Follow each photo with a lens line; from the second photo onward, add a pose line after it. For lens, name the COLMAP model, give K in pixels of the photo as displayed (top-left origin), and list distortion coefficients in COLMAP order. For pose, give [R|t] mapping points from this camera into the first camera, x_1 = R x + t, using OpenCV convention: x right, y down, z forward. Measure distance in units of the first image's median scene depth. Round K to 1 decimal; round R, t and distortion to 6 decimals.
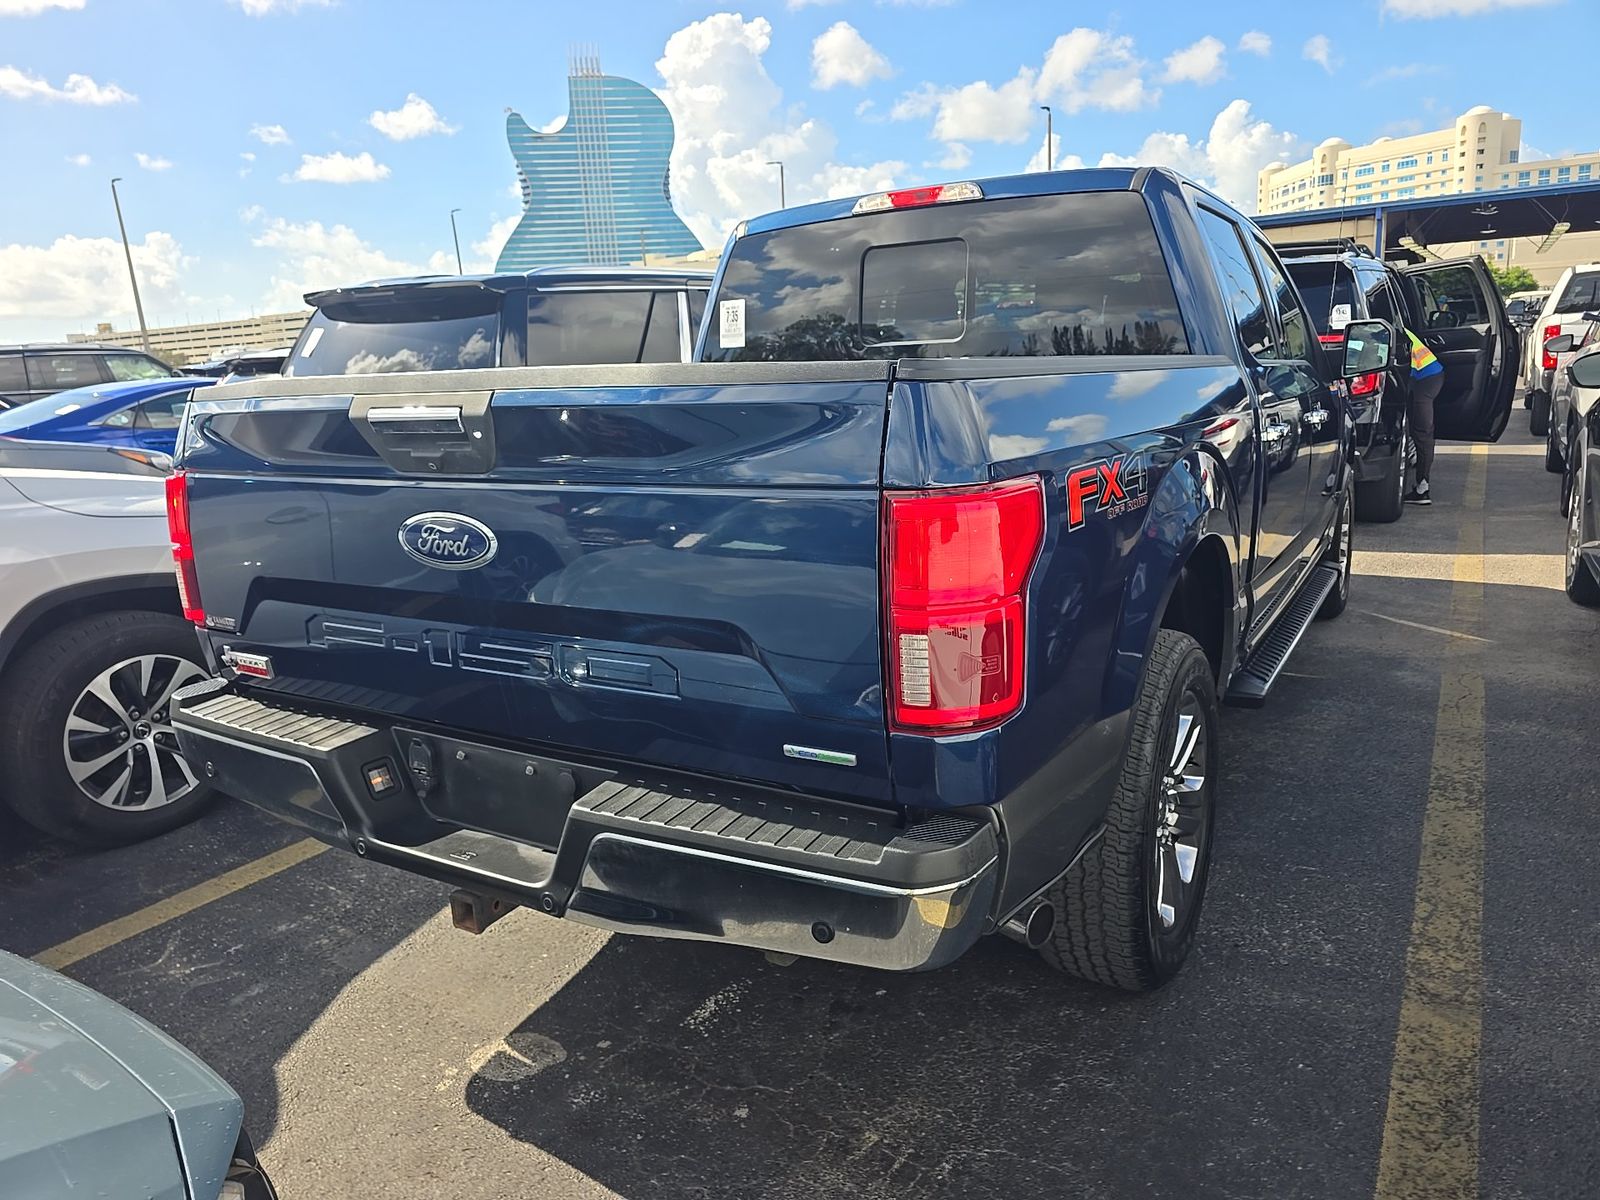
lens RADIAL K [[1078.8, 0, 800.0], [0, 1078.8, 600.0], [0, 0, 1]] dist [0.050848, -0.055544]
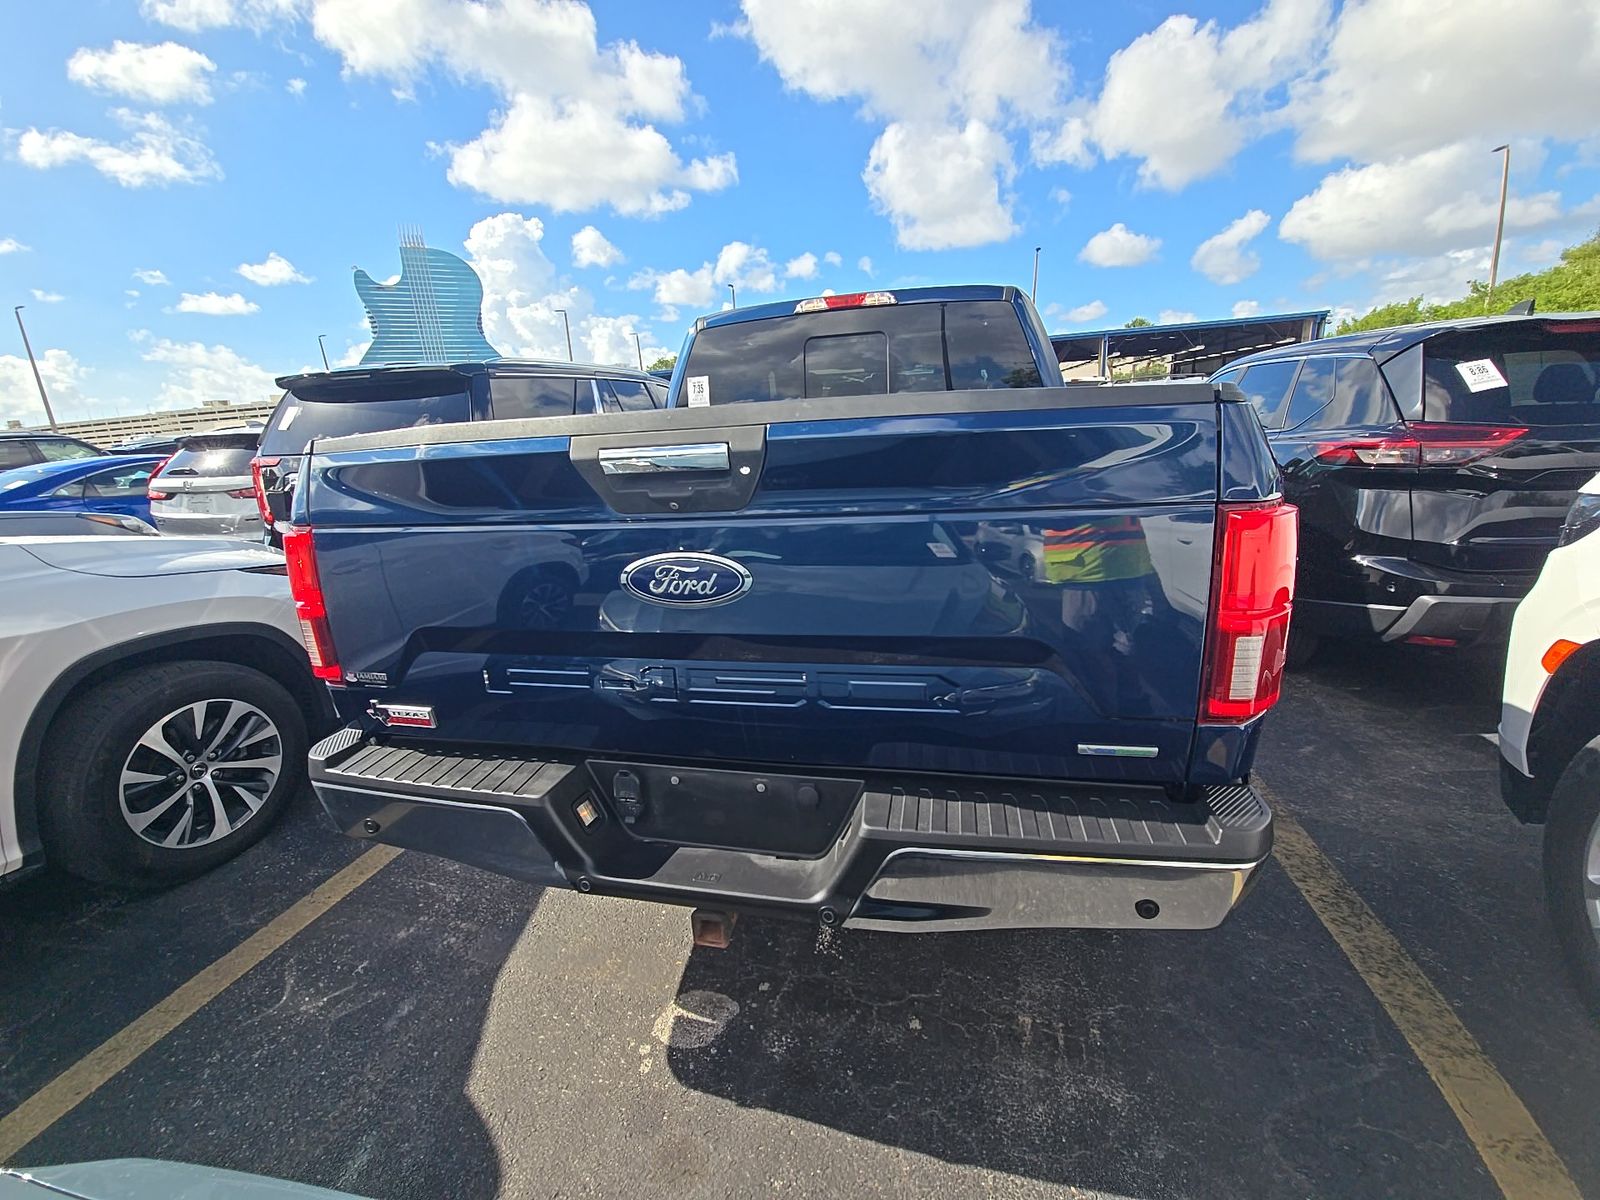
lens RADIAL K [[646.5, 0, 802.8], [0, 646.5, 598.0], [0, 0, 1]] dist [0.011323, -0.008937]
pose [[0.950240, -0.087867, 0.298869, -0.257432], [0.080239, 0.996062, 0.037722, -0.033416], [-0.301006, -0.011864, 0.953548, 0.254335]]
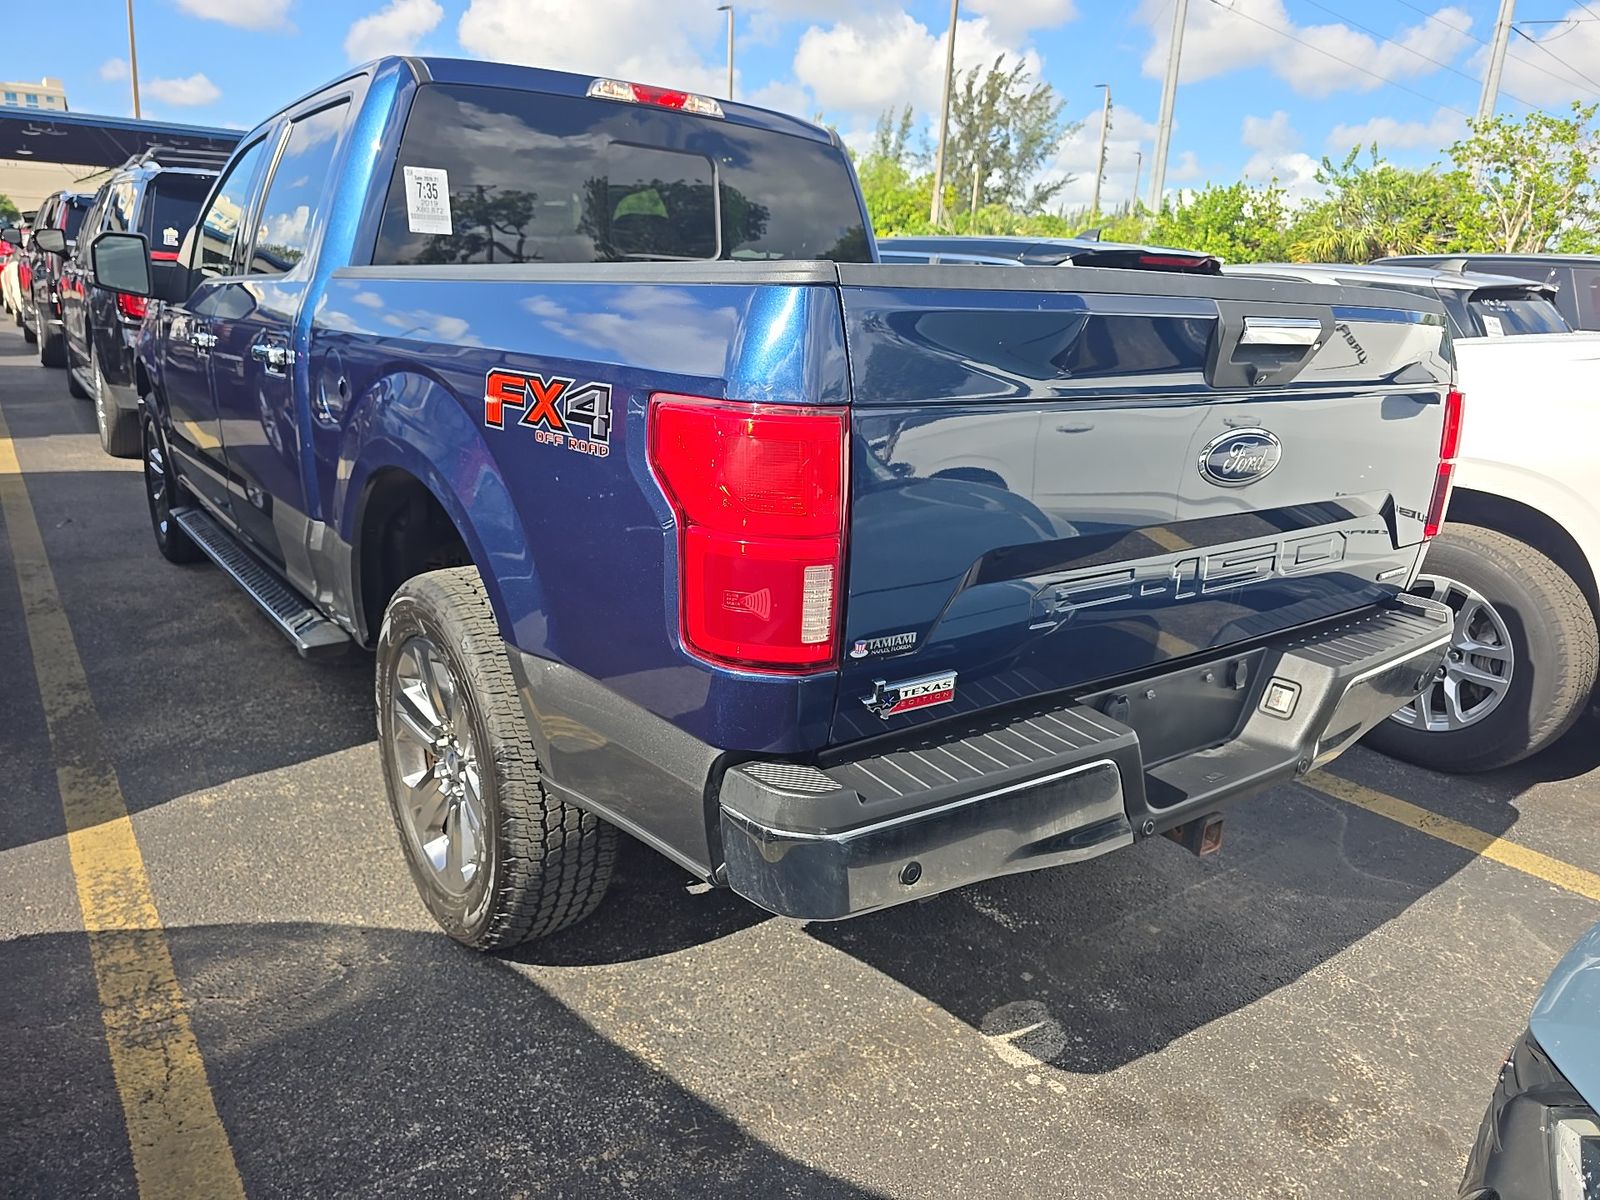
lens RADIAL K [[1078.8, 0, 800.0], [0, 1078.8, 600.0], [0, 0, 1]] dist [0.050848, -0.055544]
pose [[0.369188, -0.193734, 0.908938, -0.886023], [0.140676, 0.978411, 0.151402, -0.084934], [-0.918646, 0.071970, 0.388471, 0.638141]]
